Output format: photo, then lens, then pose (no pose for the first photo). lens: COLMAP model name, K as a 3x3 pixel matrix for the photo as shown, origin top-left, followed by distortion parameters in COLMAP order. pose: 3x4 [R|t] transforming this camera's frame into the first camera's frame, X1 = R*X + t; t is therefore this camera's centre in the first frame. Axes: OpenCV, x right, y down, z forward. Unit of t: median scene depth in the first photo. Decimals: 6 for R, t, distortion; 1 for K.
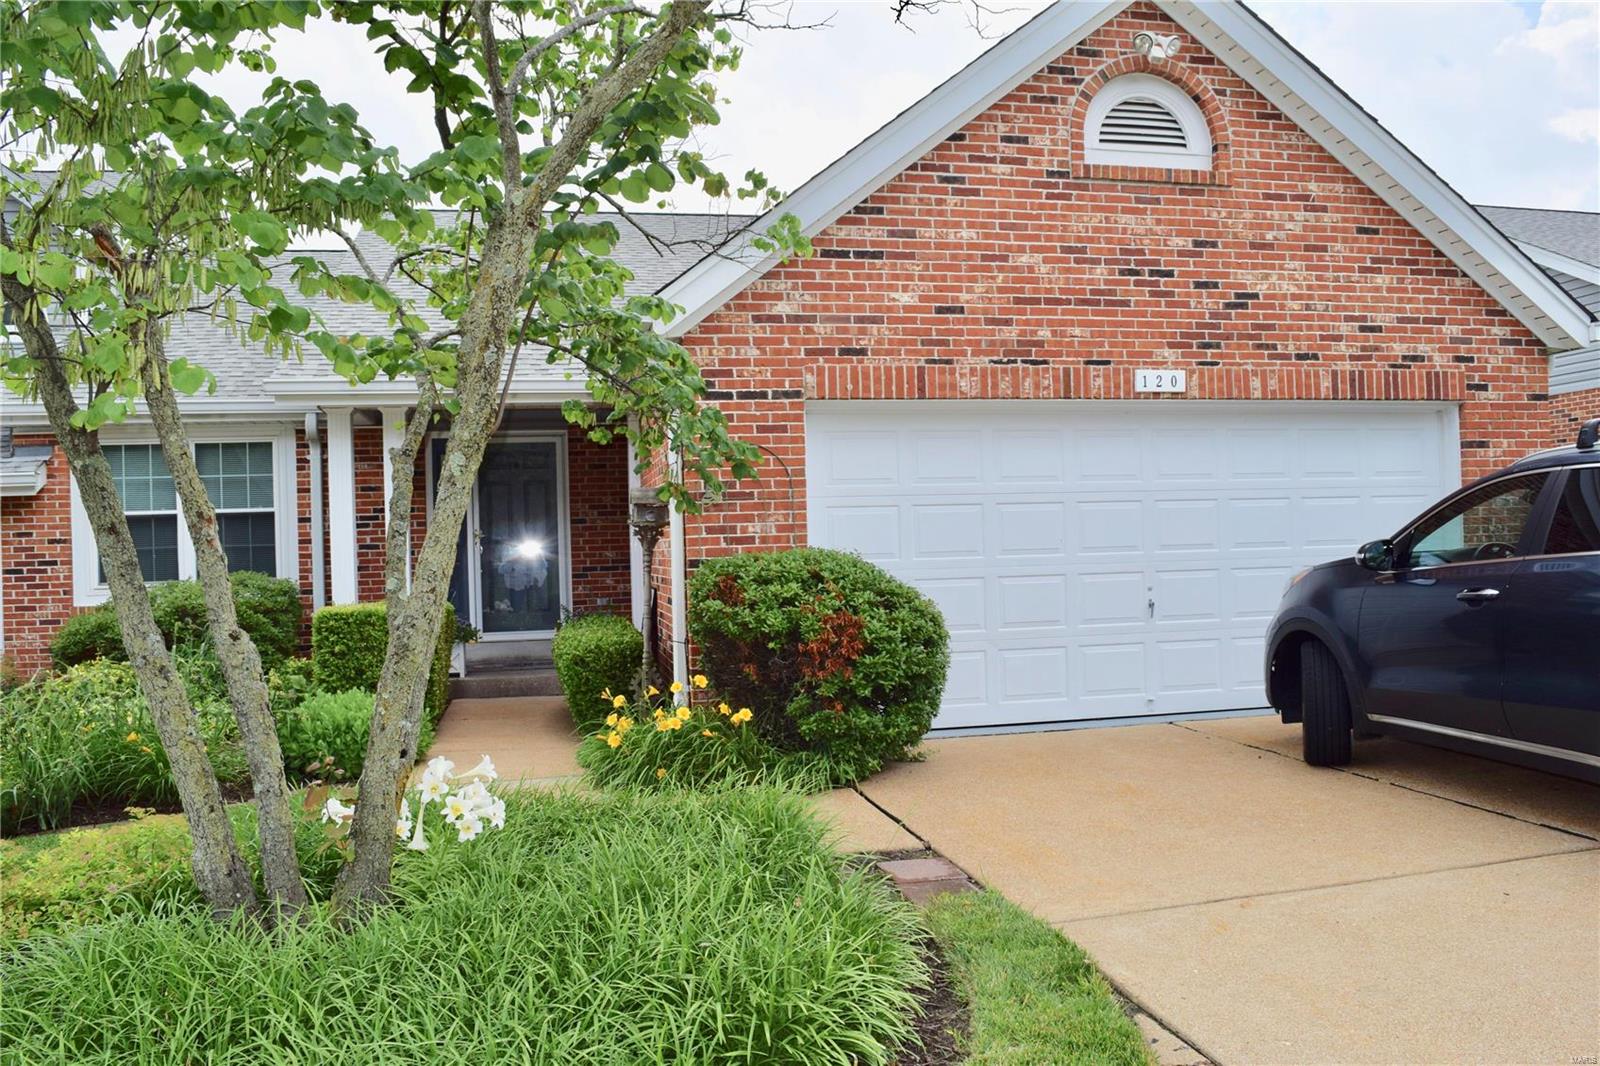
lens RADIAL K [[1332.8, 0, 797.2], [0, 1332.8, 532.4], [0, 0, 1]] dist [-0.079895, -0.001986]
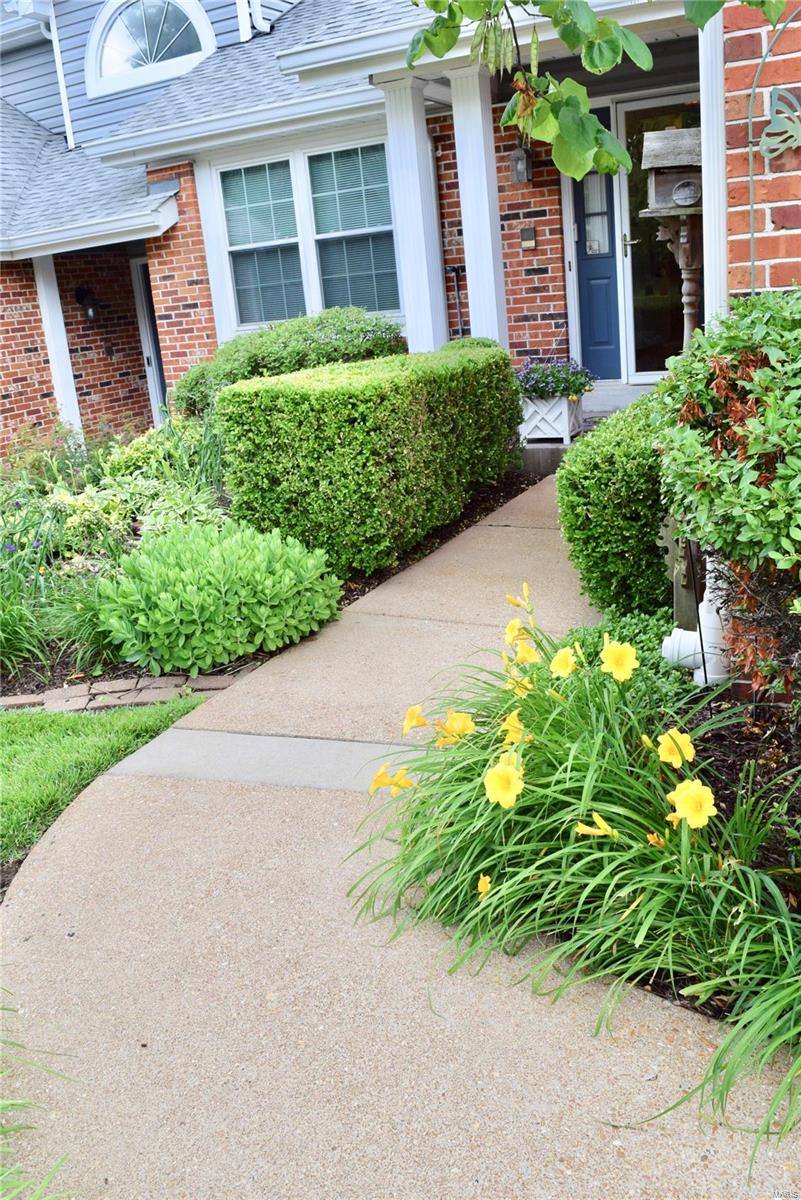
lens RADIAL K [[999.6, 0, 402.7], [0, 999.6, 604.5], [0, 0, 1]] dist [-0.079895, -0.001986]
pose [[0.779440, 0.149469, -0.608386, 0.030048], [0.077735, 0.940542, 0.330664, 0.001341], [0.621636, -0.305026, 0.721476, 0.495978]]
